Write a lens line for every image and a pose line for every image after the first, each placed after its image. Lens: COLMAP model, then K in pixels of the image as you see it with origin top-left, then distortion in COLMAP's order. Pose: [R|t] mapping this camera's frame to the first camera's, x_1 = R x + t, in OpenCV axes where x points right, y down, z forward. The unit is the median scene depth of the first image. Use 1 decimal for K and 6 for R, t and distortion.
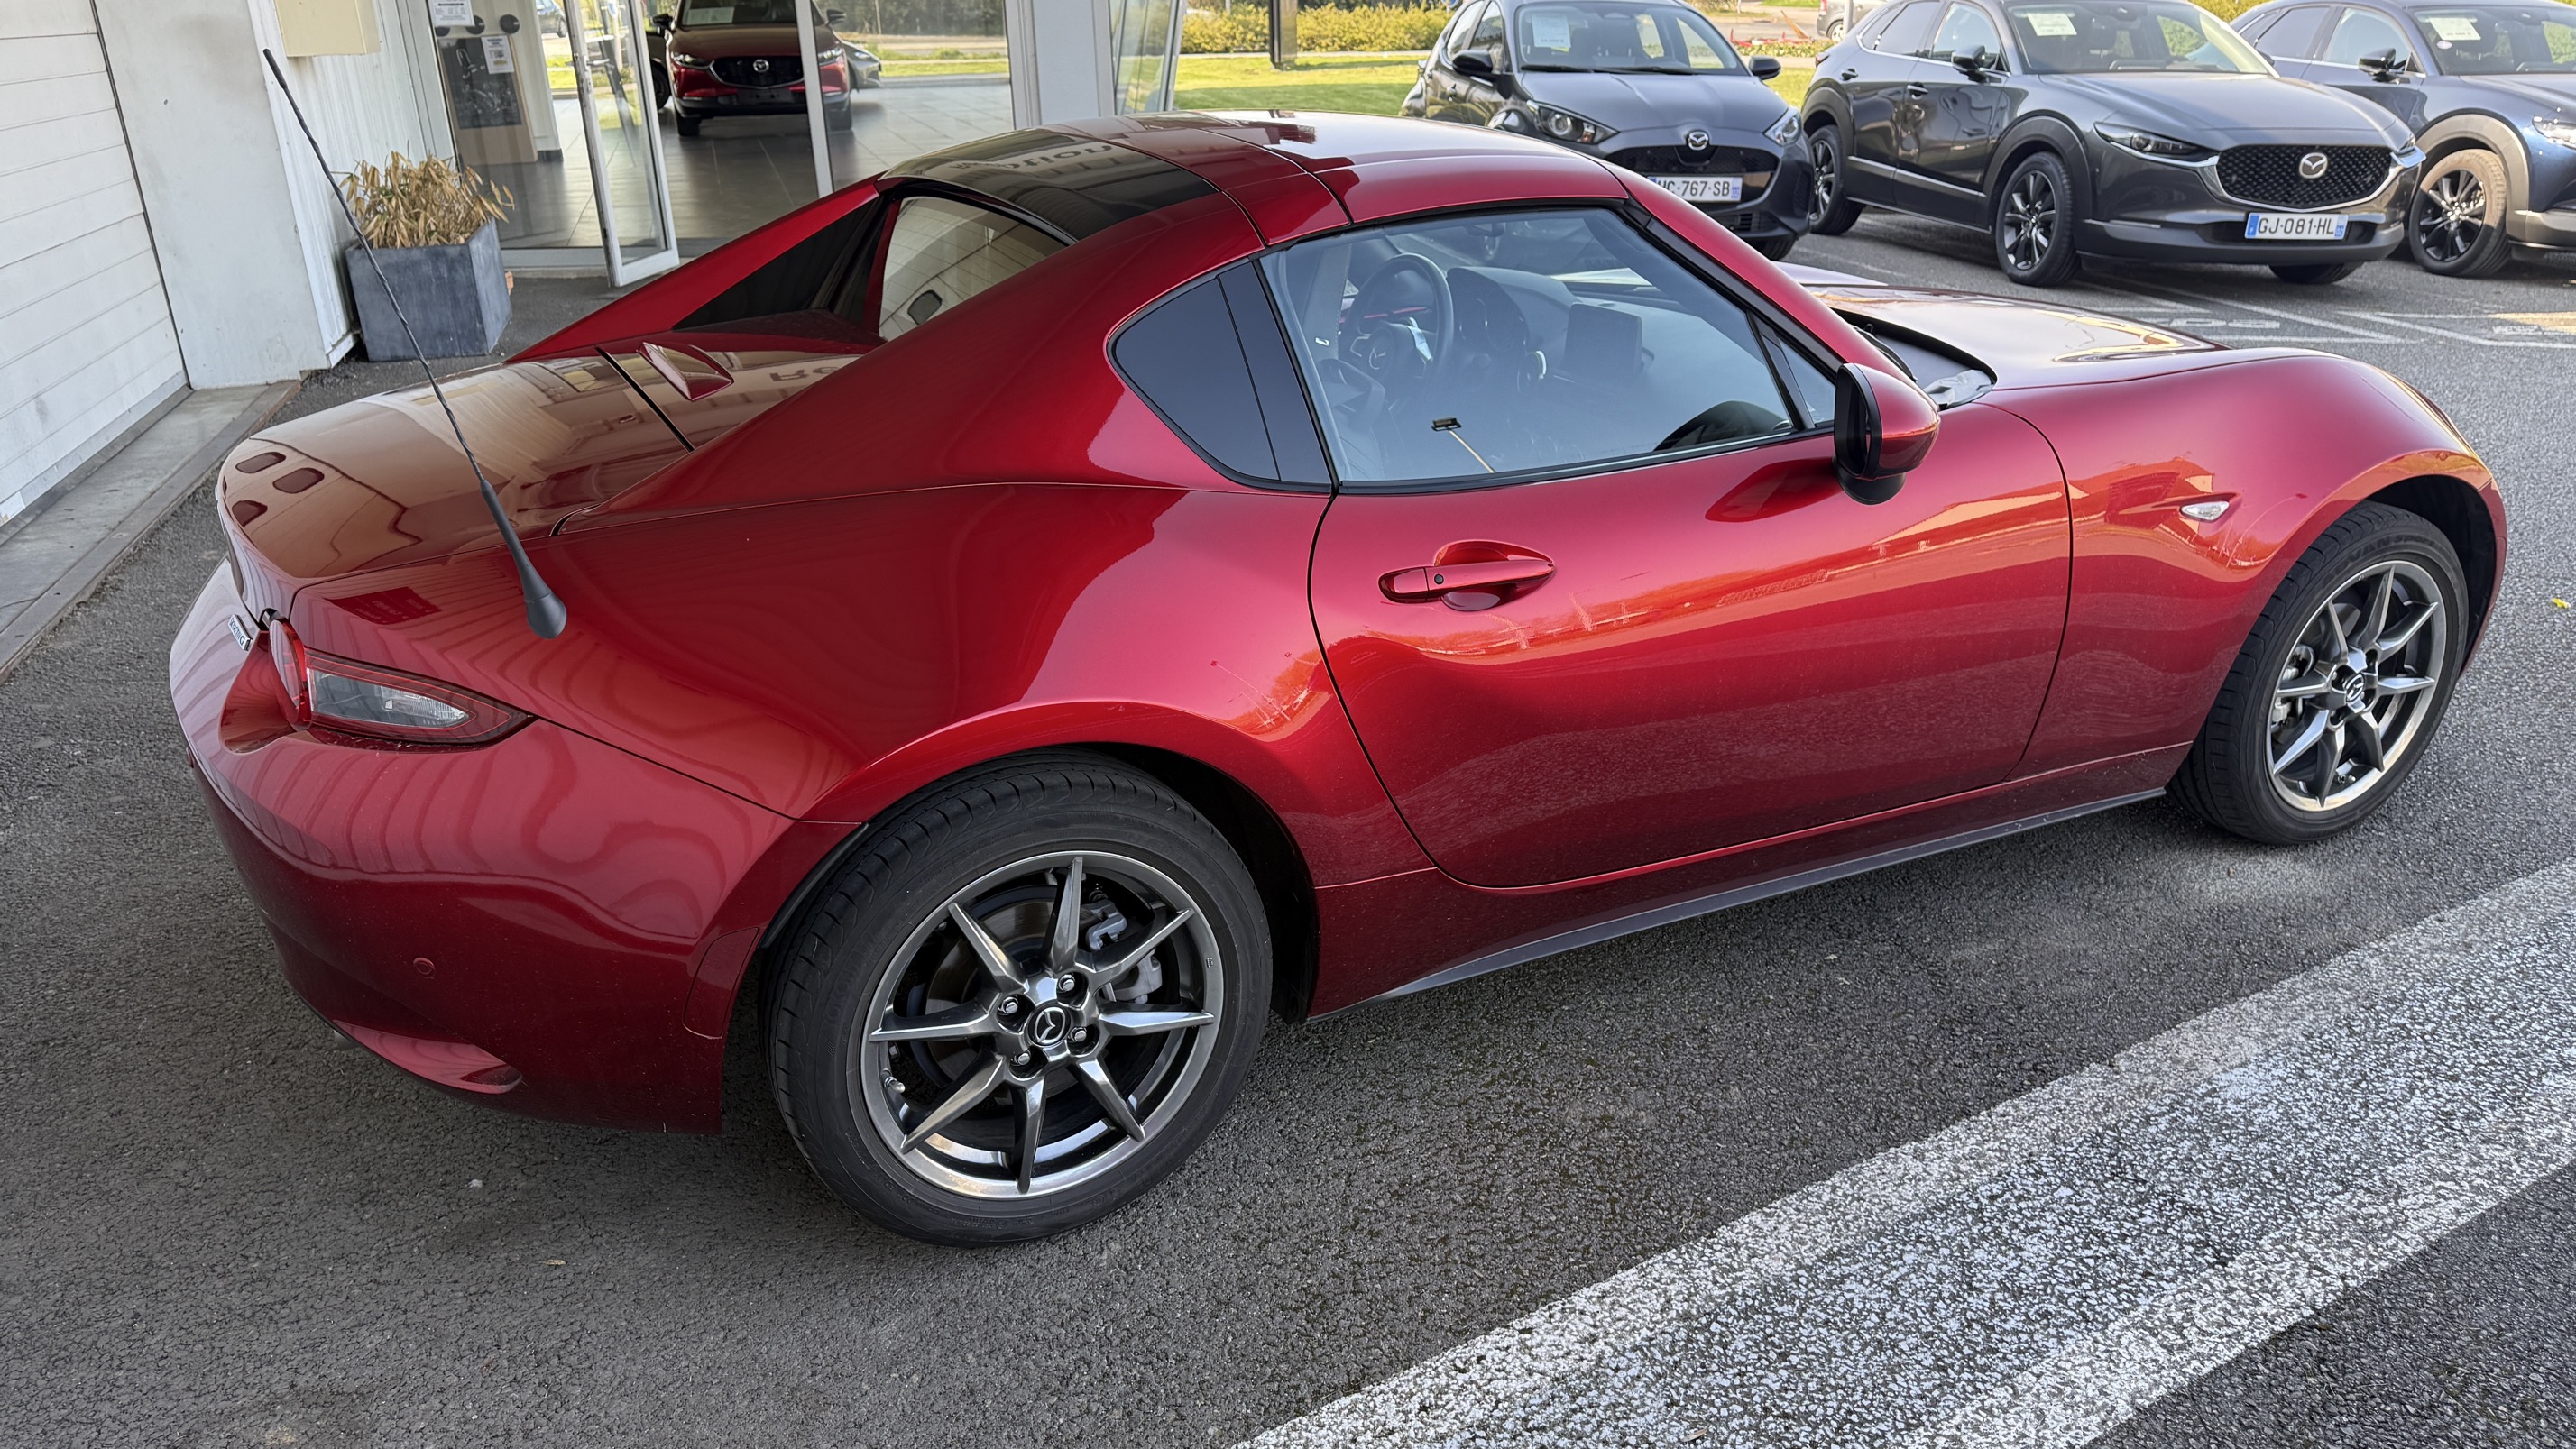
lens RADIAL K [[1763.1, 0, 1288.0], [0, 1763.1, 722.3], [0, 0, 1]] dist [0.002948, -0.000338]
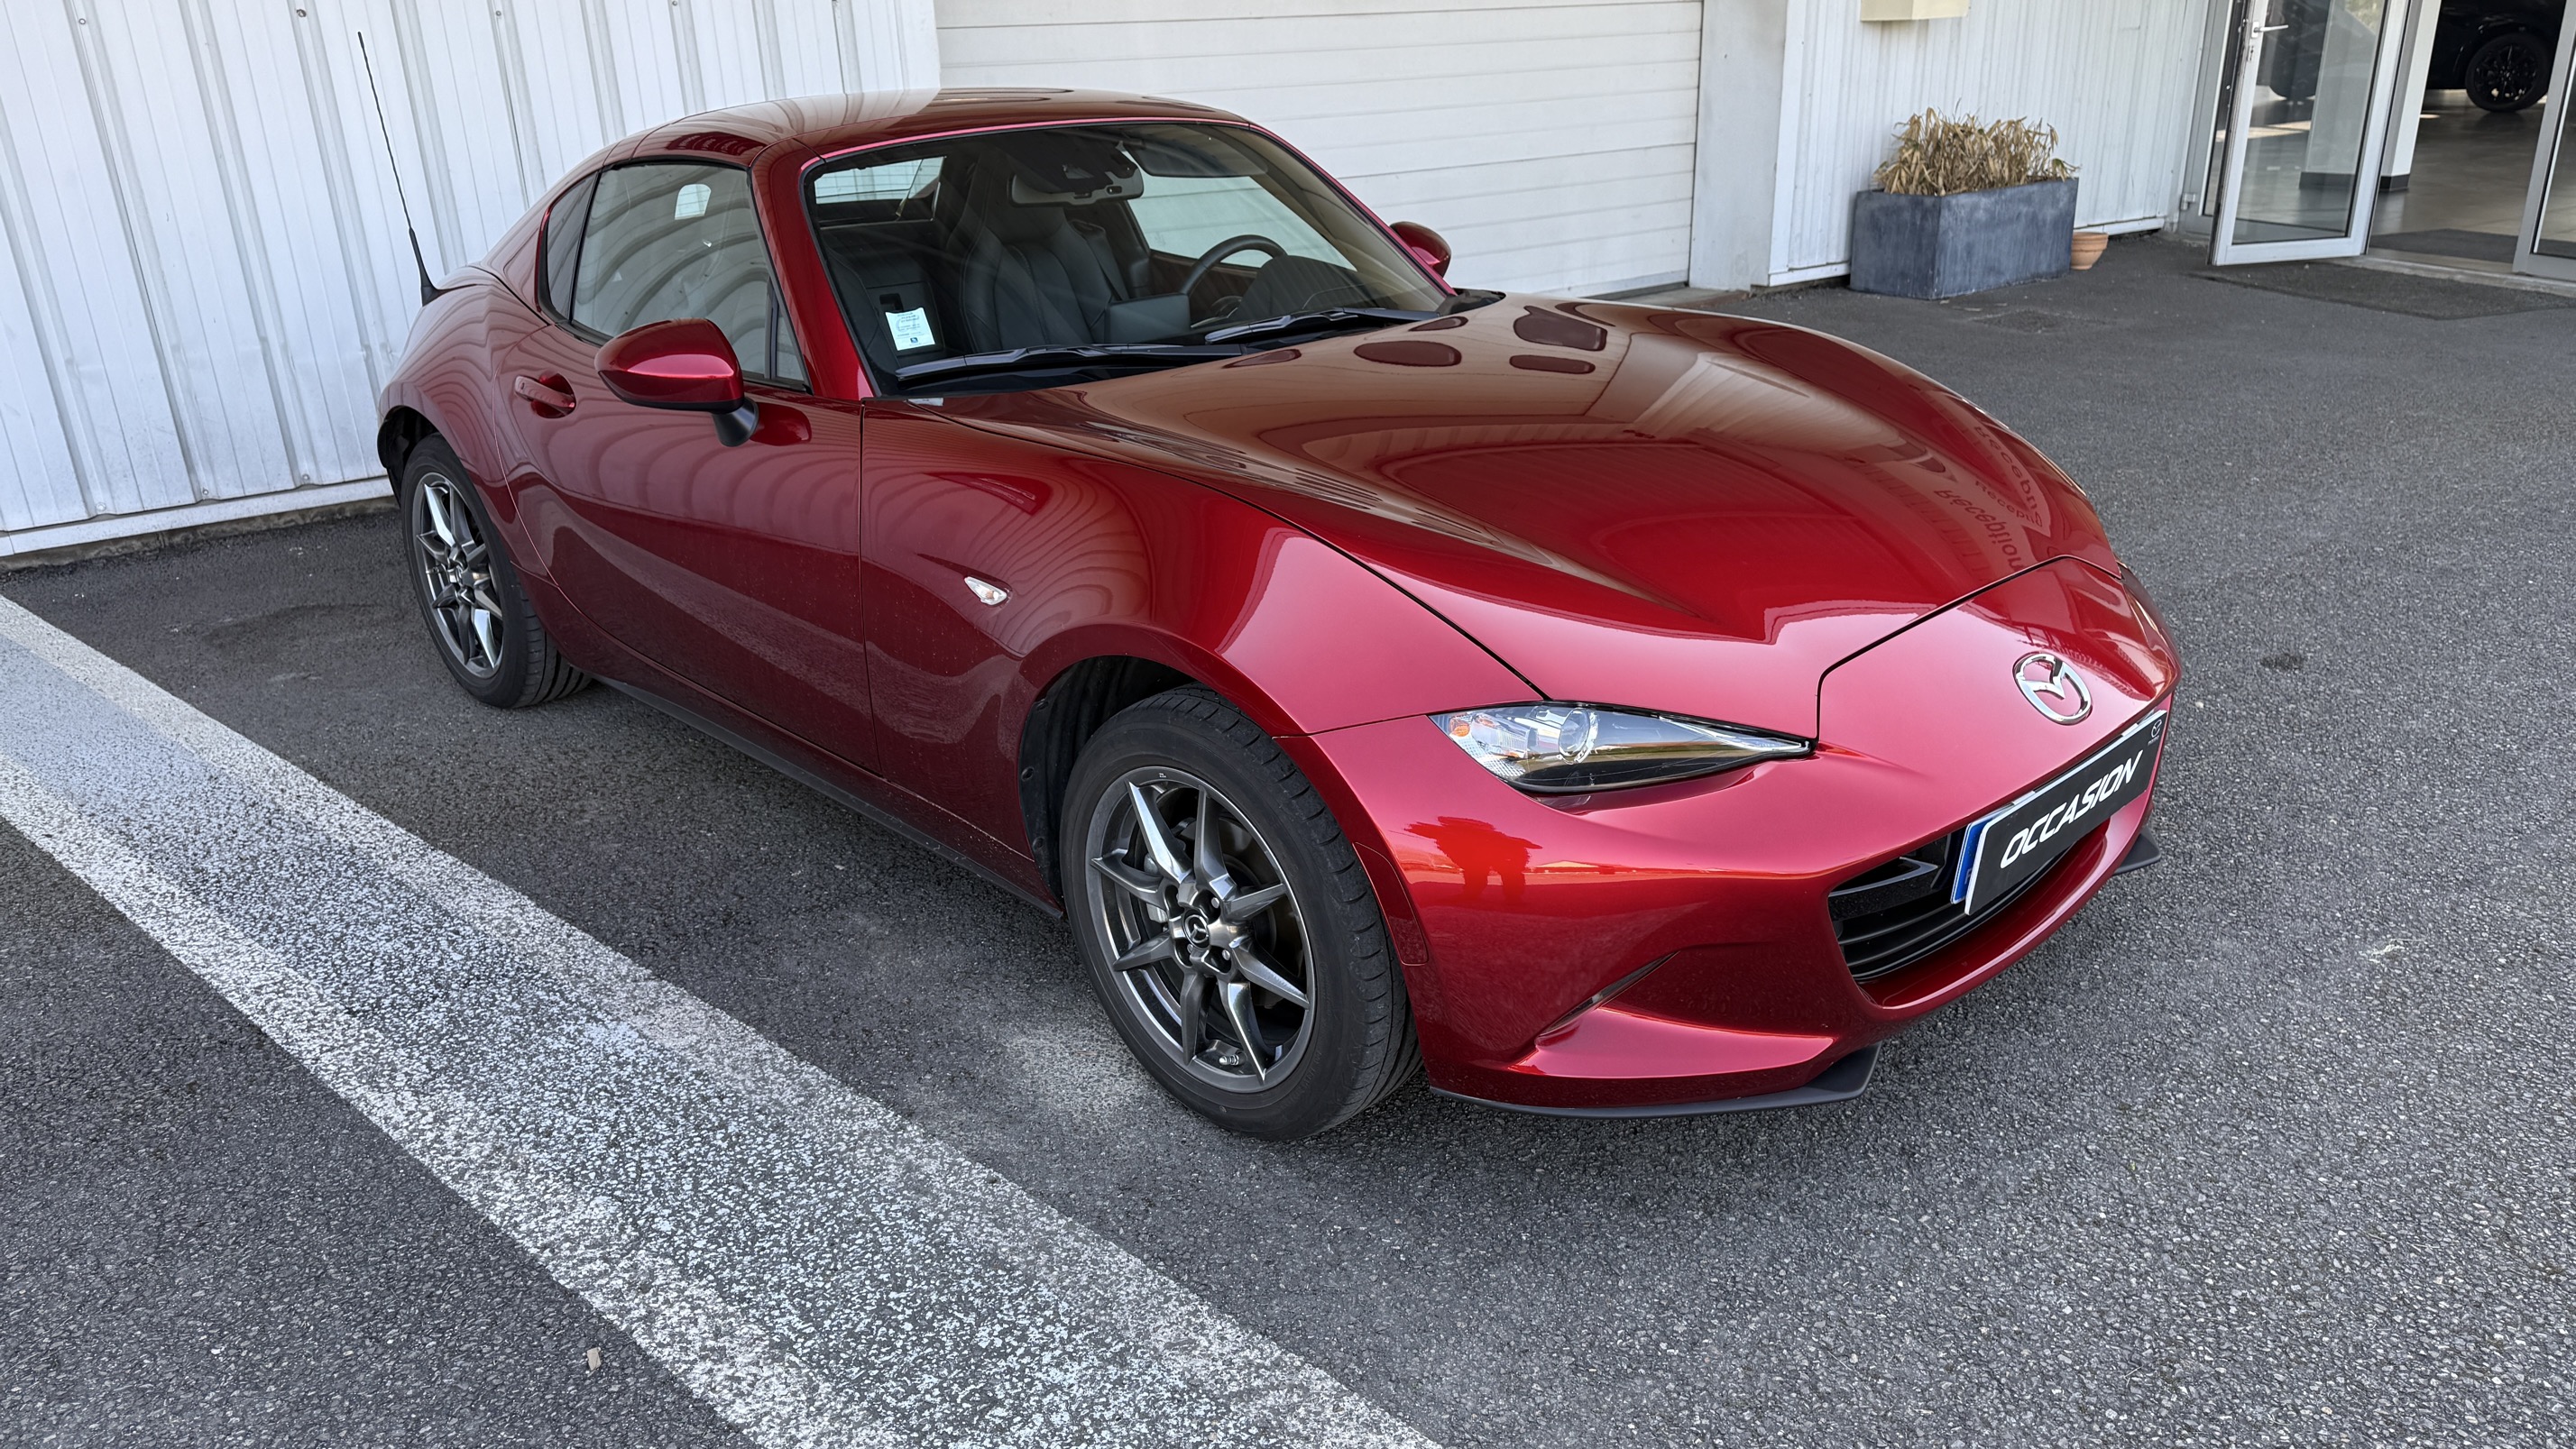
lens RADIAL K [[1763.1, 0, 1291.0], [0, 1763.1, 725.4], [0, 0, 1]] dist [0.002948, -0.000338]
pose [[0.323384, 0.353334, -0.877826, 1.642441], [-0.329156, 0.911743, 0.245727, -0.384636], [0.887175, 0.209478, 0.411145, 0.946760]]
